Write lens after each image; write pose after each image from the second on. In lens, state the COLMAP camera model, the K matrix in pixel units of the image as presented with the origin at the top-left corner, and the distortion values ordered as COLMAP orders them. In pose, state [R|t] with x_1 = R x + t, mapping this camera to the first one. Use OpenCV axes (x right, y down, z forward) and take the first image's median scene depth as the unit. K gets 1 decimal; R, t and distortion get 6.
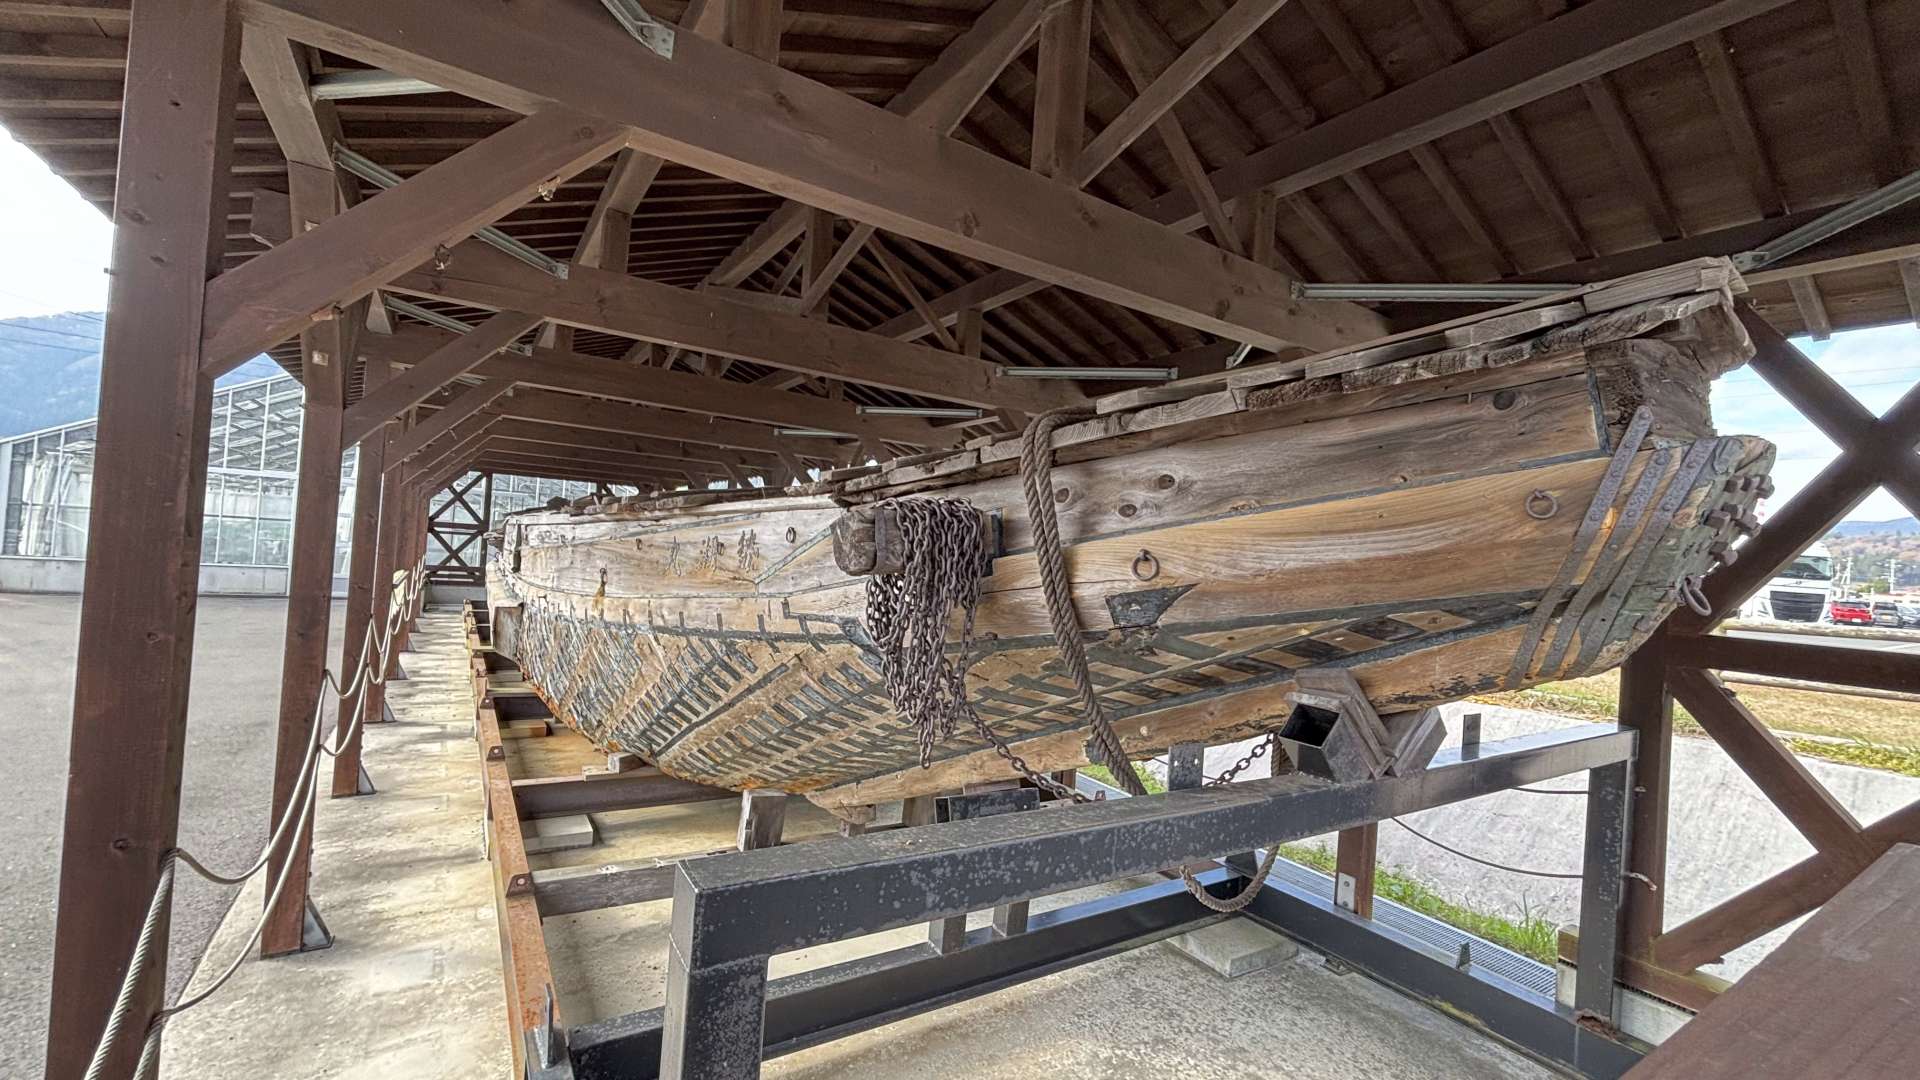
lens RADIAL K [[777.3, 0, 960.0], [0, 777.3, 540.0], [0, 0, 1]] dist [0.001509, 0.000401]
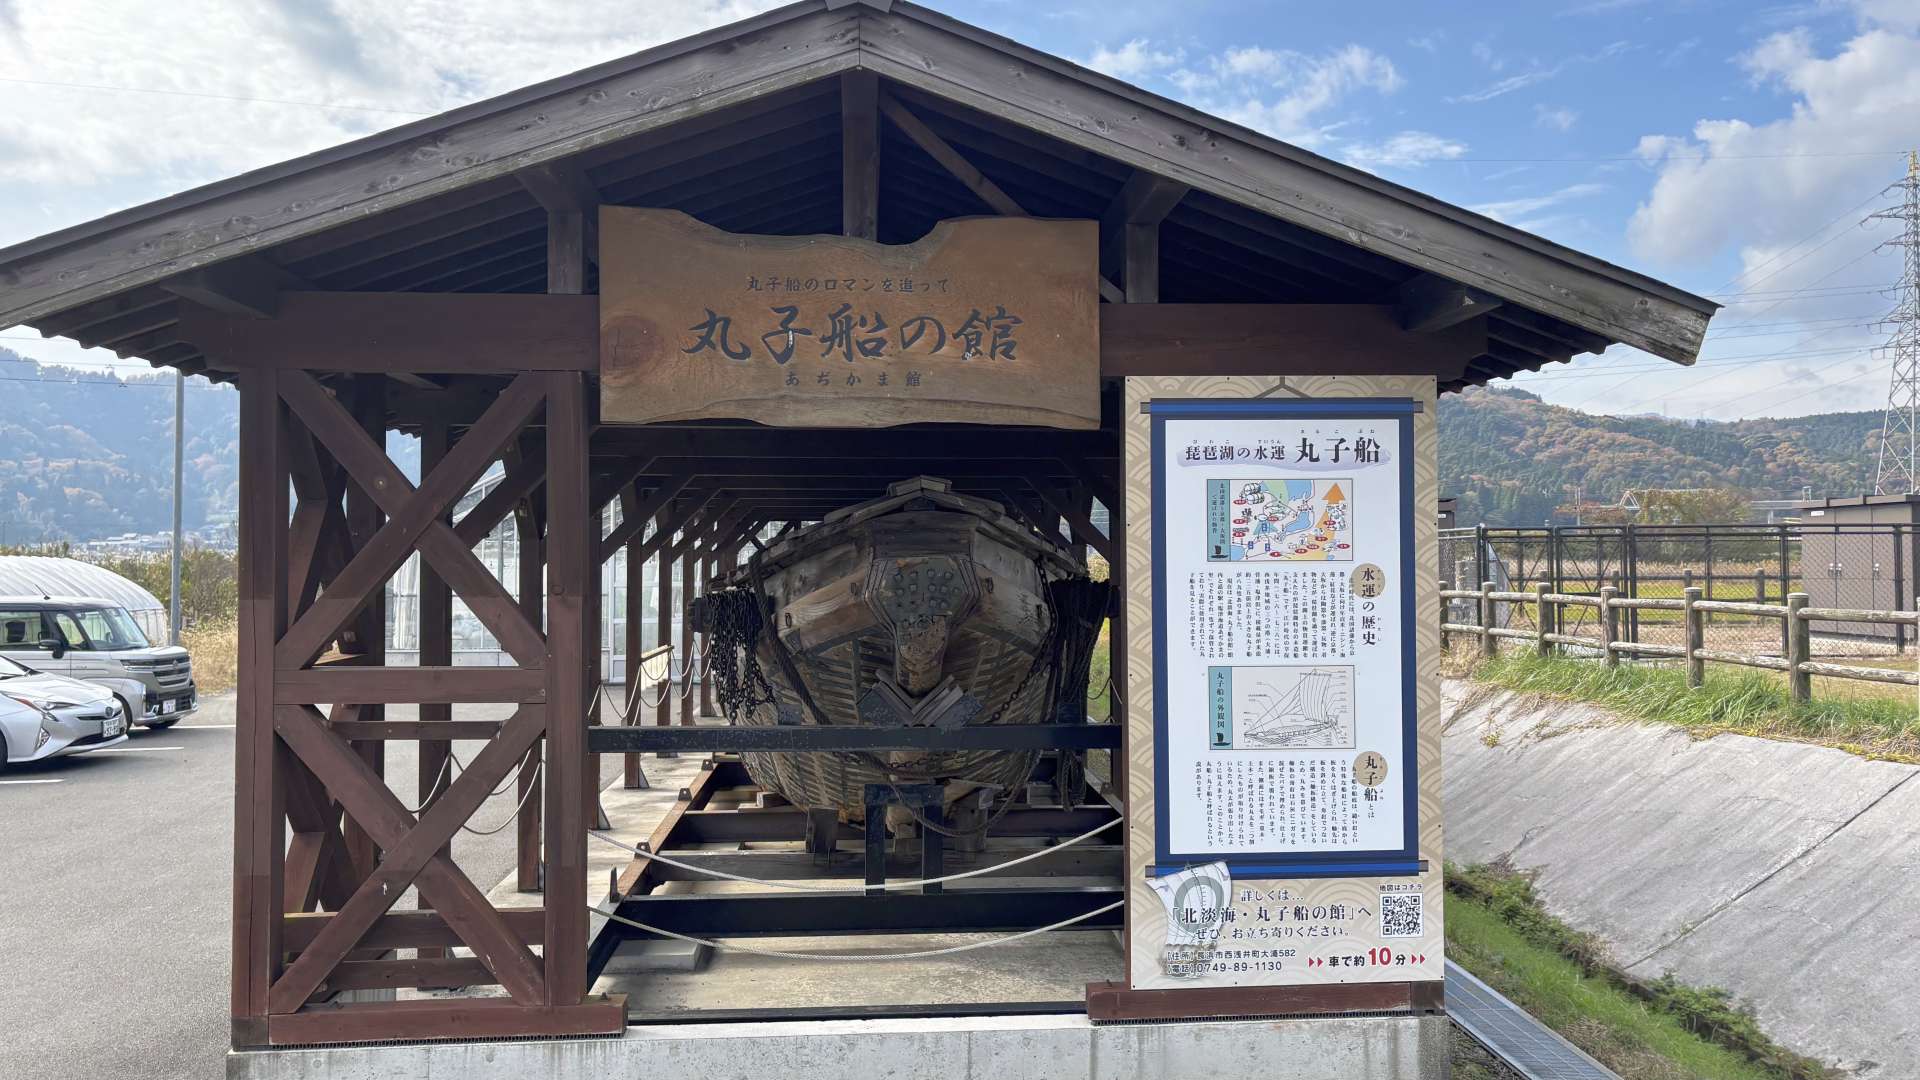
lens RADIAL K [[1430.0, 0, 960.0], [0, 1430.0, 540.0], [0, 0, 1]] dist [0.068518, -0.000283]
pose [[0.873747, -0.082539, -0.479326, 1.452464], [0.073647, 0.996584, -0.037362, 0.002604], [0.480773, -0.002656, 0.876841, -1.217449]]
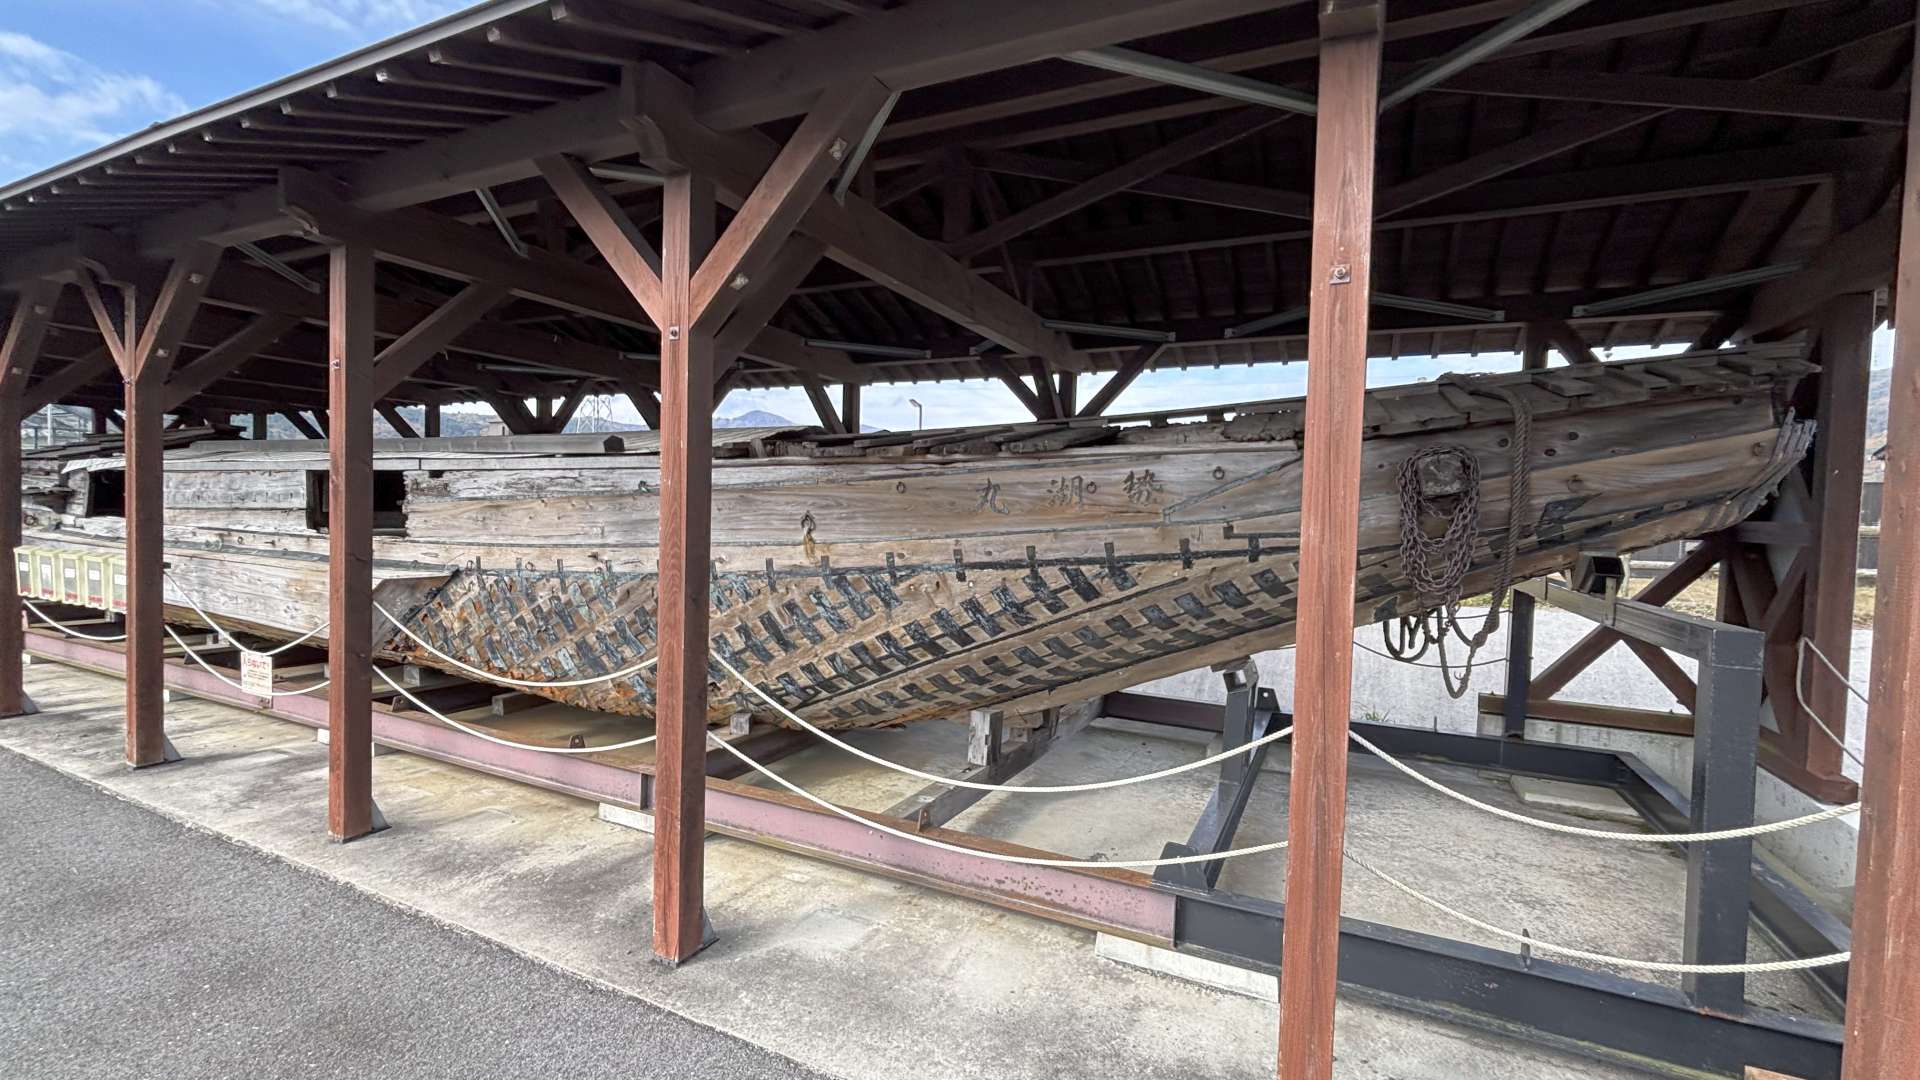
lens RADIAL K [[815.5, 0, 960.0], [0, 815.5, 540.0], [0, 0, 1]] dist [-0.000368, 0.000818]
pose [[0.856590, -0.065853, 0.511778, -1.170255], [0.023857, 0.995817, 0.088205, -0.022836], [-0.515446, -0.063347, 0.854578, 0.079261]]
